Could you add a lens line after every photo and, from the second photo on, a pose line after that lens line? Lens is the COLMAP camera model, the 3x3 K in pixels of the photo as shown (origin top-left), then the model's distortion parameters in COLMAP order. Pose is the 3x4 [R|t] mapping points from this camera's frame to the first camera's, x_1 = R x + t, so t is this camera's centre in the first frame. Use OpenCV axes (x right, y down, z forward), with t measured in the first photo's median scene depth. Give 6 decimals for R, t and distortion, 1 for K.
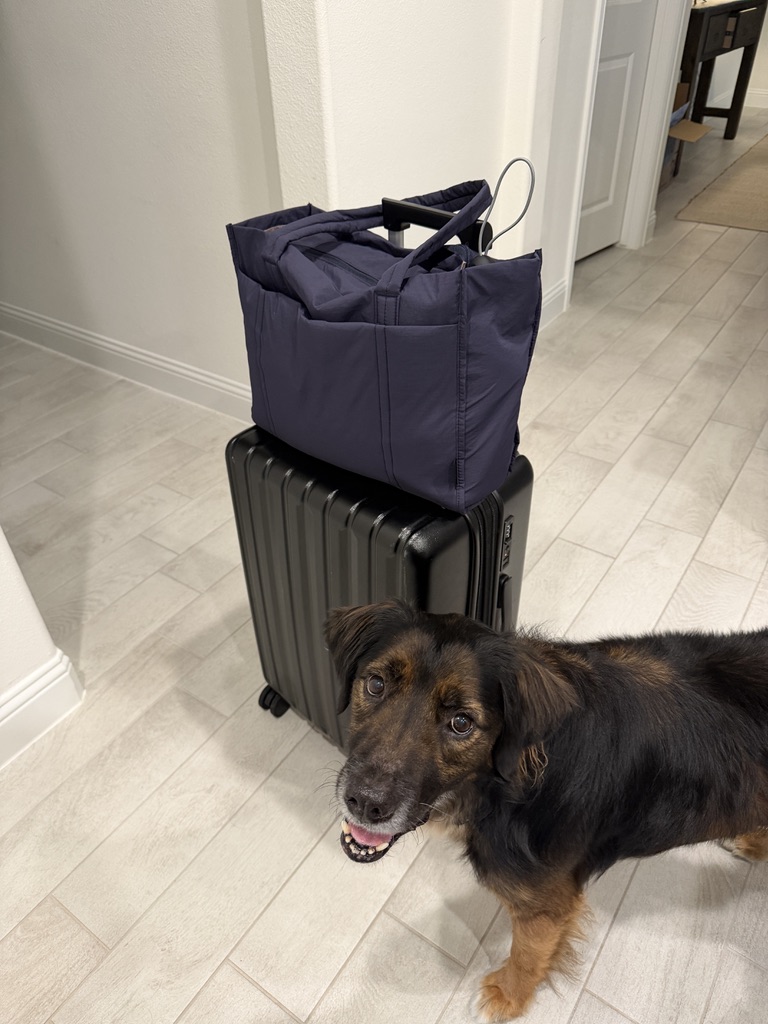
lens RADIAL K [[714.7, 0, 388.2], [0, 714.7, 517.0], [0, 0, 1]] dist [0.090868, -0.254506]
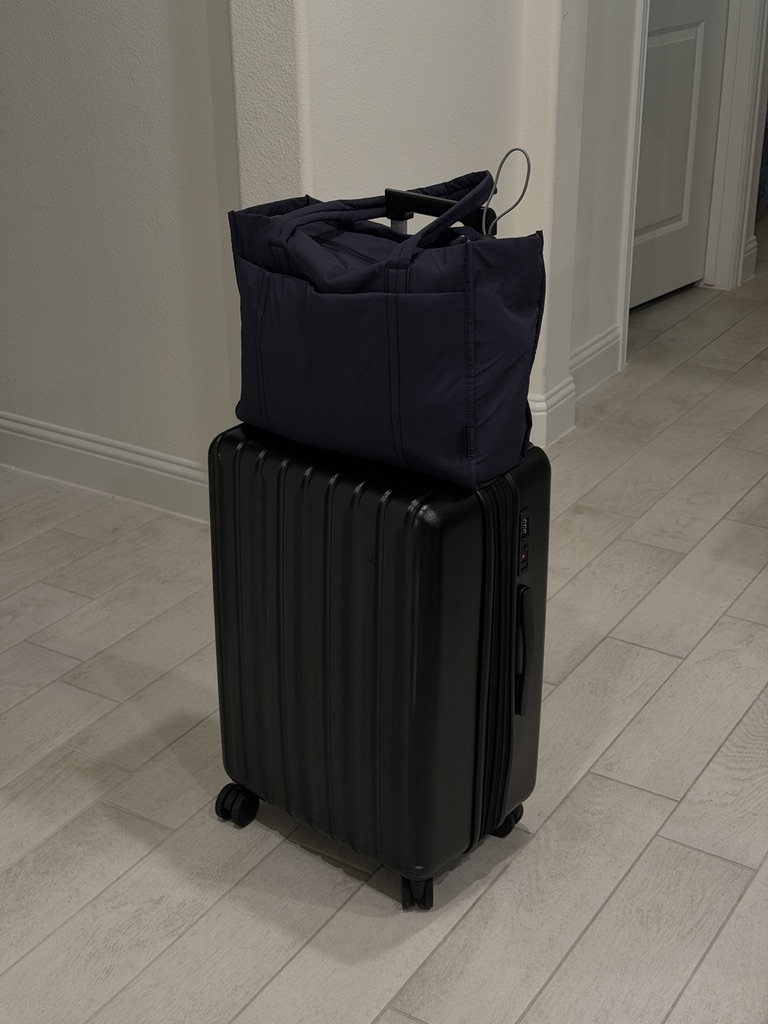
lens RADIAL K [[1430.3, 0, 384.0], [0, 1430.3, 512.0], [0, 0, 1]] dist [0.001905, 0.029065]
pose [[0.999244, -0.001771, 0.038840, -0.069458], [0.010468, 0.974329, -0.224884, 0.344135], [-0.037444, 0.225120, 0.973611, -0.648026]]
